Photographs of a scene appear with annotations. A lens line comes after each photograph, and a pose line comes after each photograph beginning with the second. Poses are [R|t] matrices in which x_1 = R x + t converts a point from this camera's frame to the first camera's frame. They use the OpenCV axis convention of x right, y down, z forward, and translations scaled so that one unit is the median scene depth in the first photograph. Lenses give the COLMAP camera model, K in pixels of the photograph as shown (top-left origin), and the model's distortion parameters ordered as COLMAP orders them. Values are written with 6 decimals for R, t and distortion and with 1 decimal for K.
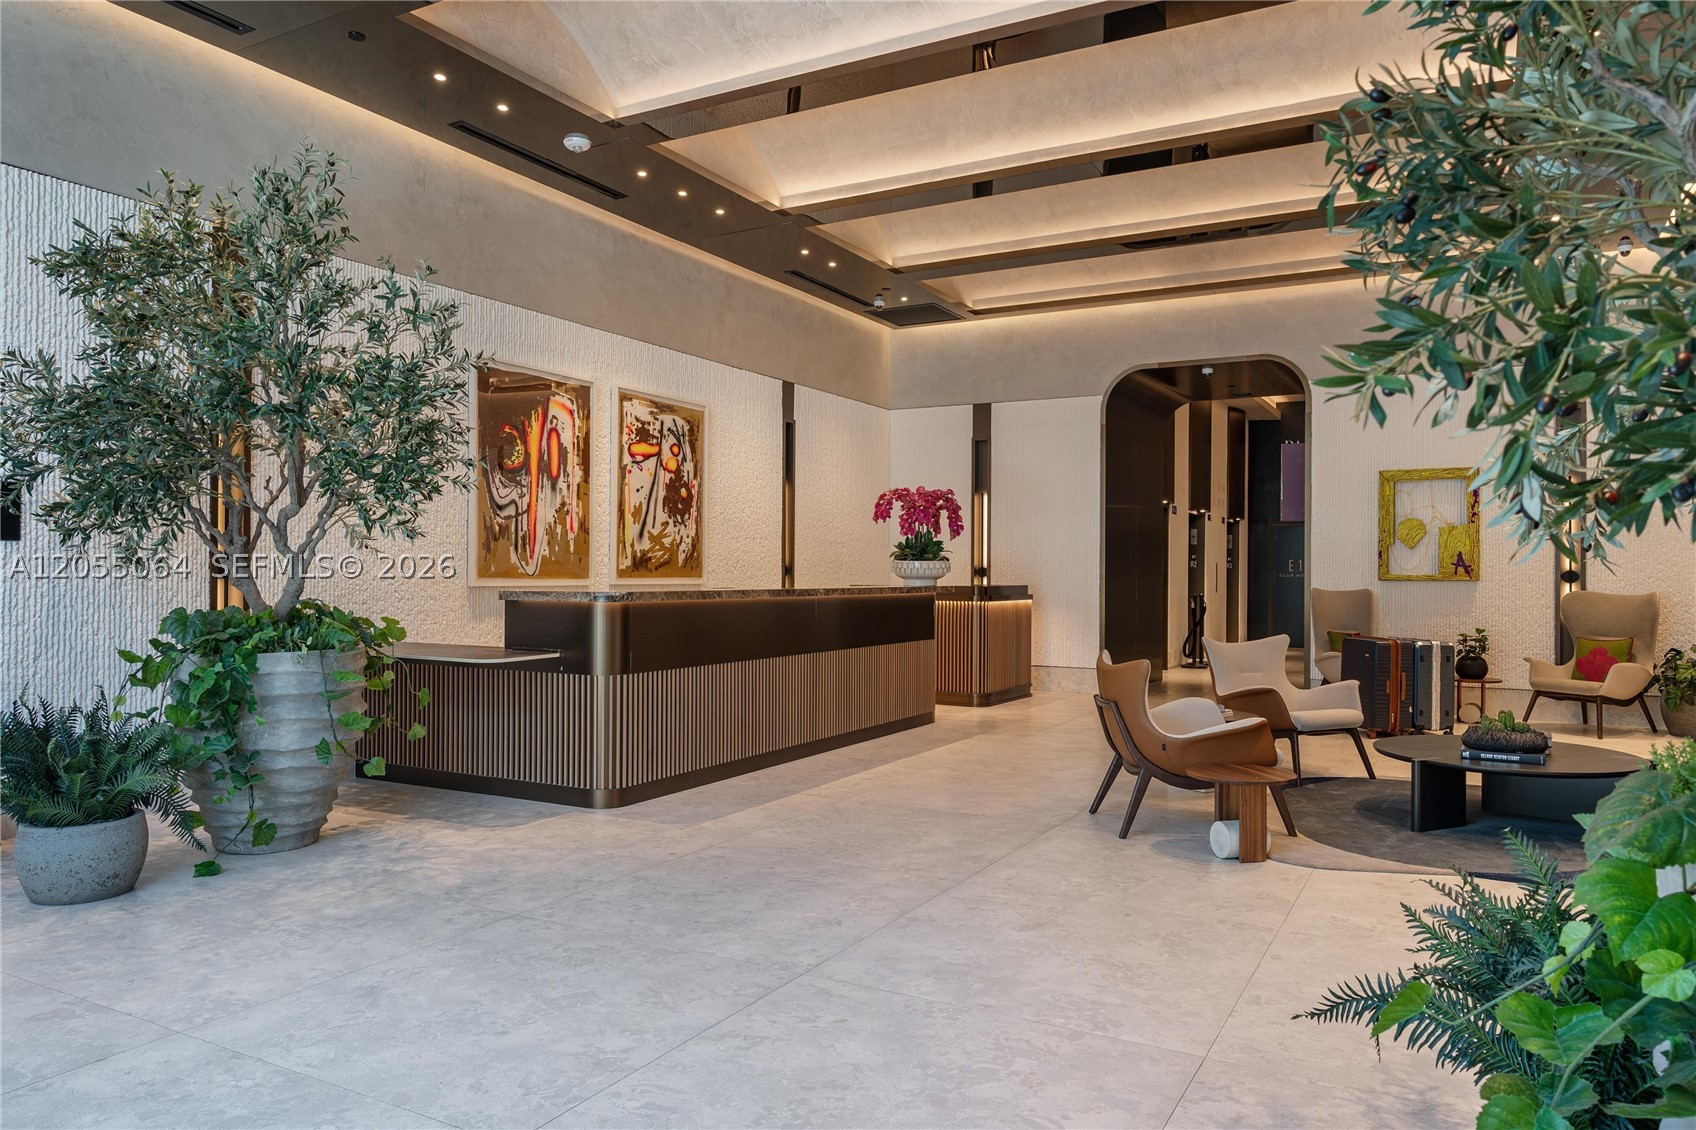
lens RADIAL K [[1157.1, 0, 846.2], [0, 1157.1, 556.2], [0, 0, 1]] dist [-0.002812, 0.002904]
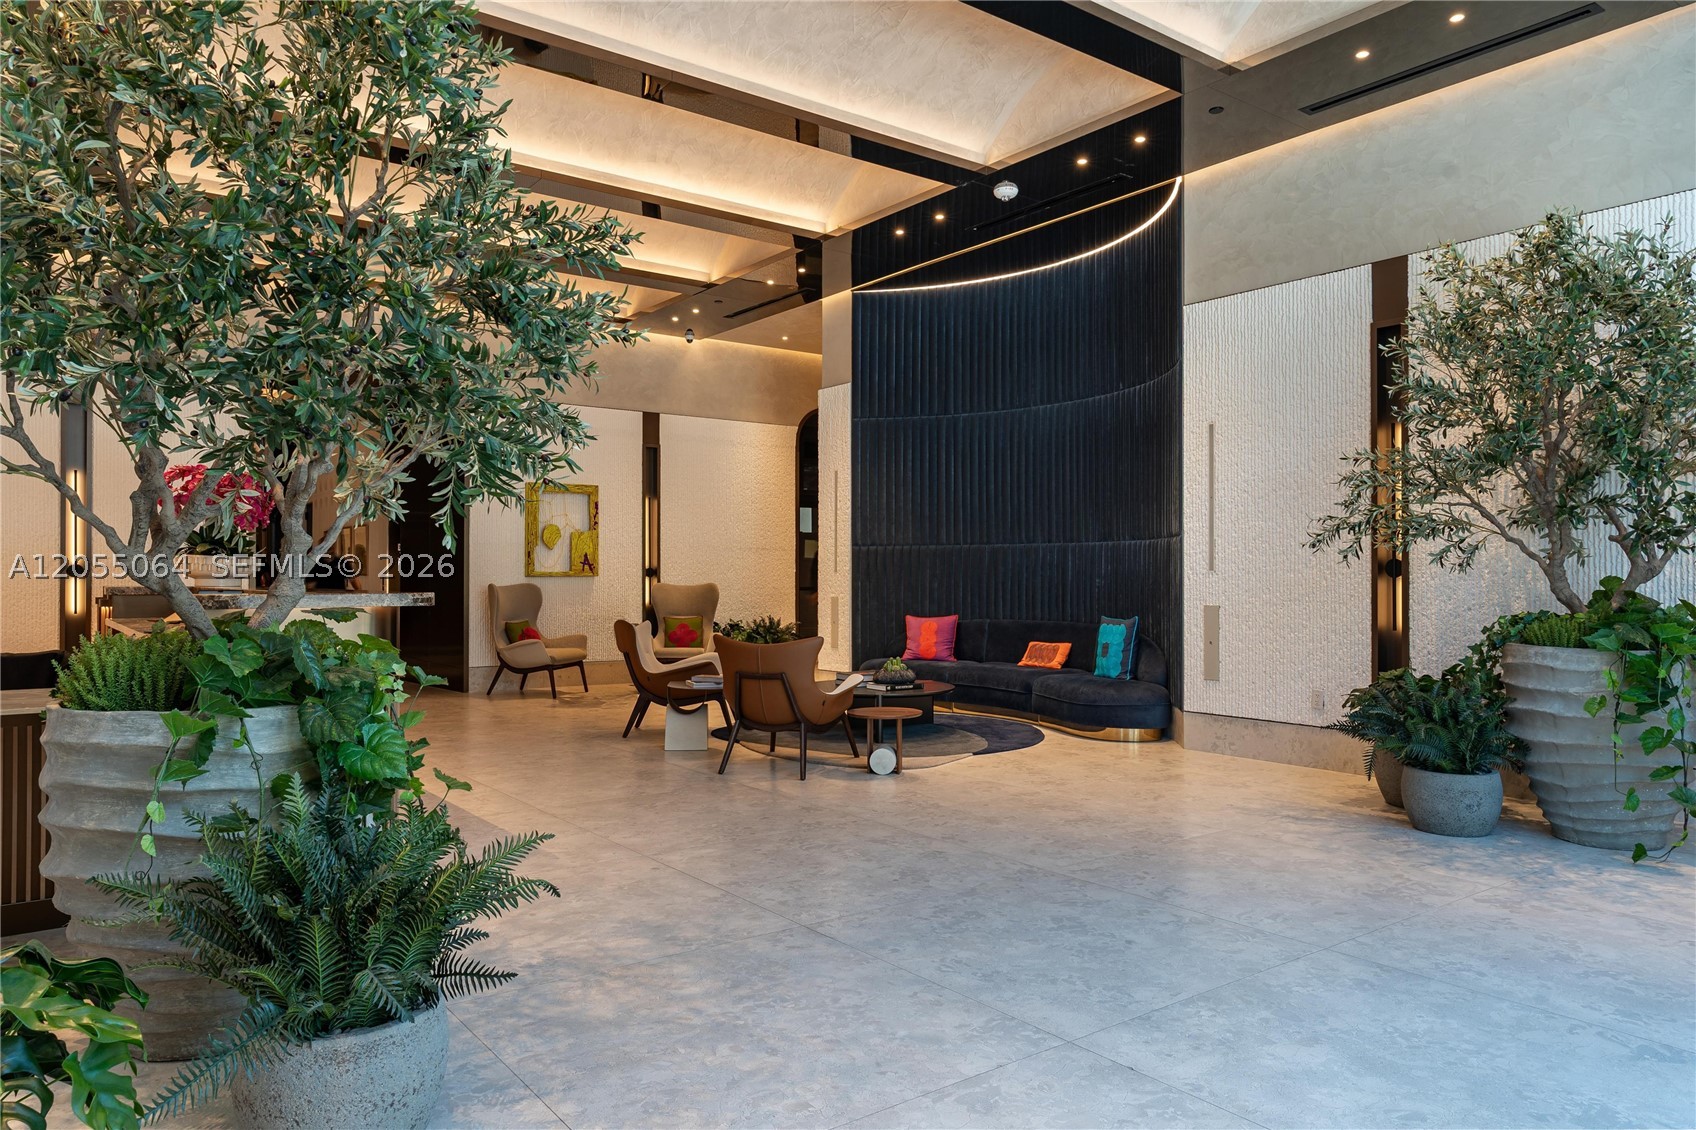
lens RADIAL K [[1133.6, 0, 864.6], [0, 1133.6, 573.2], [0, 0, 1]] dist [0.000819, 0.000384]
pose [[0.396042, -0.005044, 0.918219, -1.090468], [-0.010063, 0.999901, 0.009833, 0.006687], [-0.918177, -0.013134, 0.395952, 0.563386]]
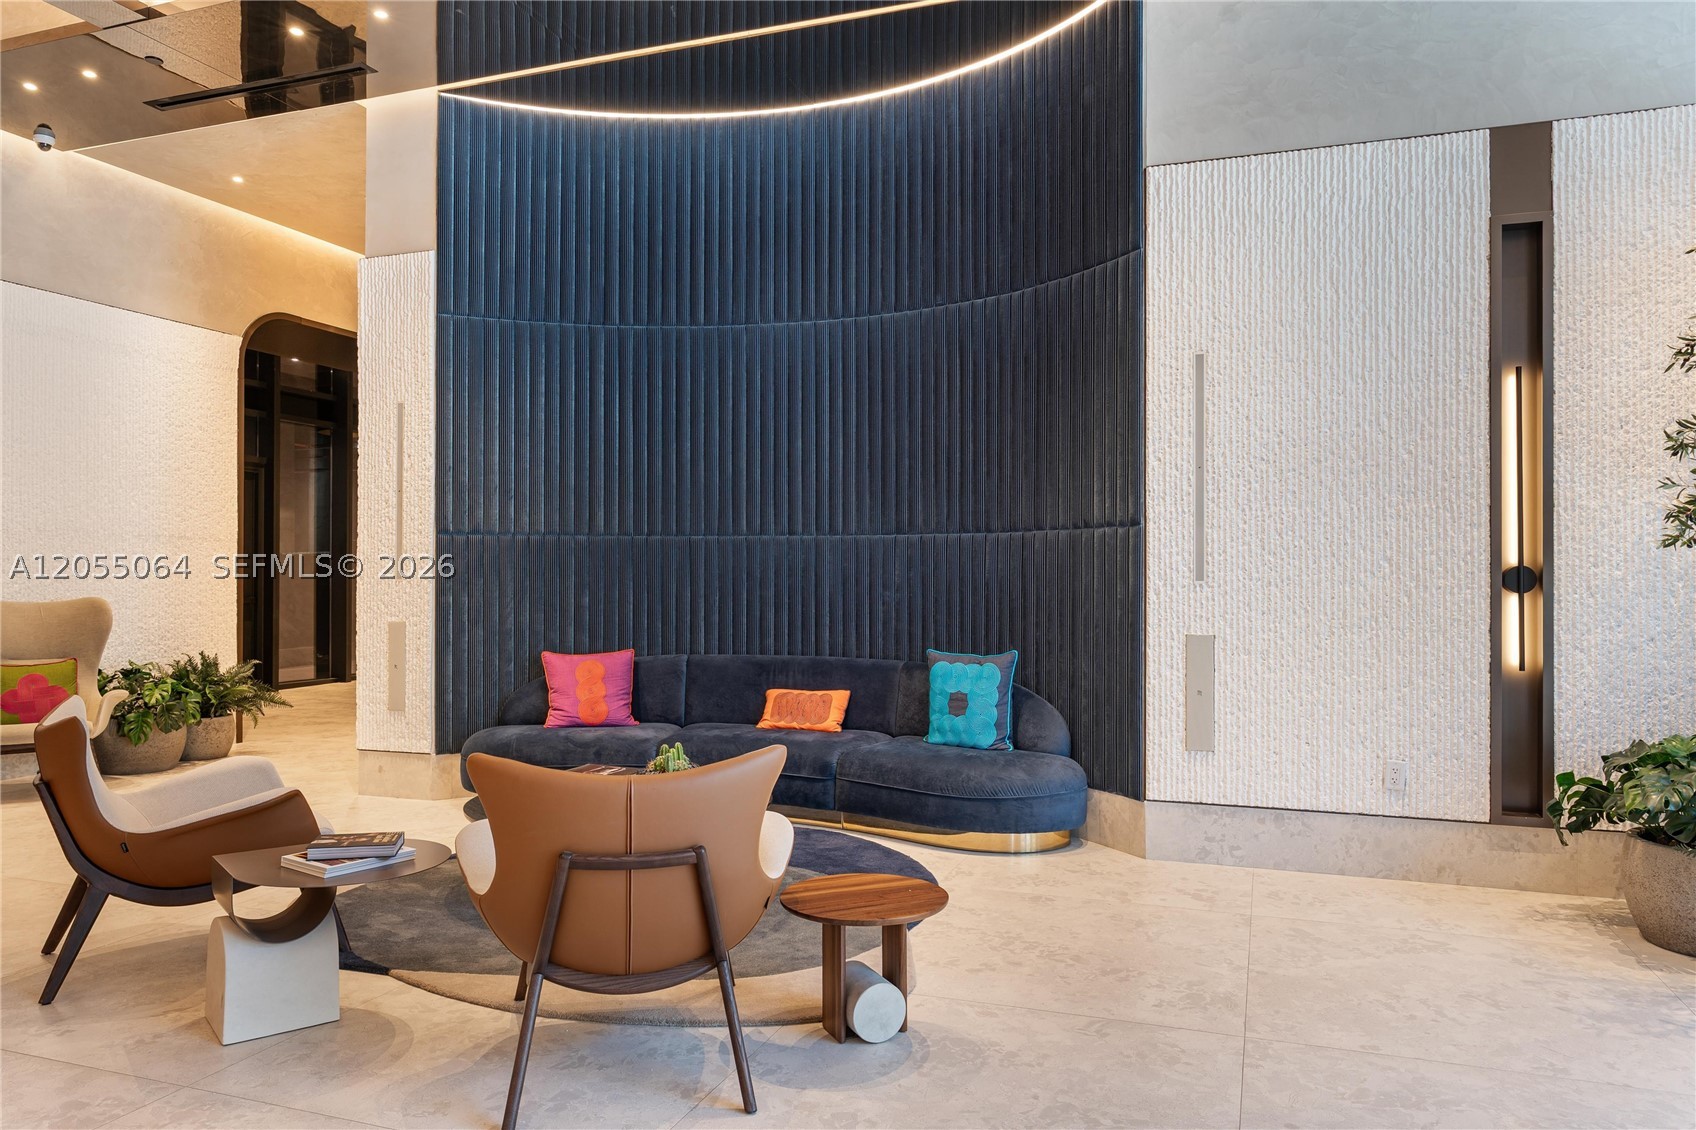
lens RADIAL K [[1133.6, 0, 864.6], [0, 1133.6, 573.2], [0, 0, 1]] dist [0.000819, 0.000384]
pose [[-0.173761, -0.003854, 0.984780, -0.314238], [-0.016864, 0.999857, 0.000937, 0.011380], [-0.984643, -0.016445, -0.173801, 1.301296]]
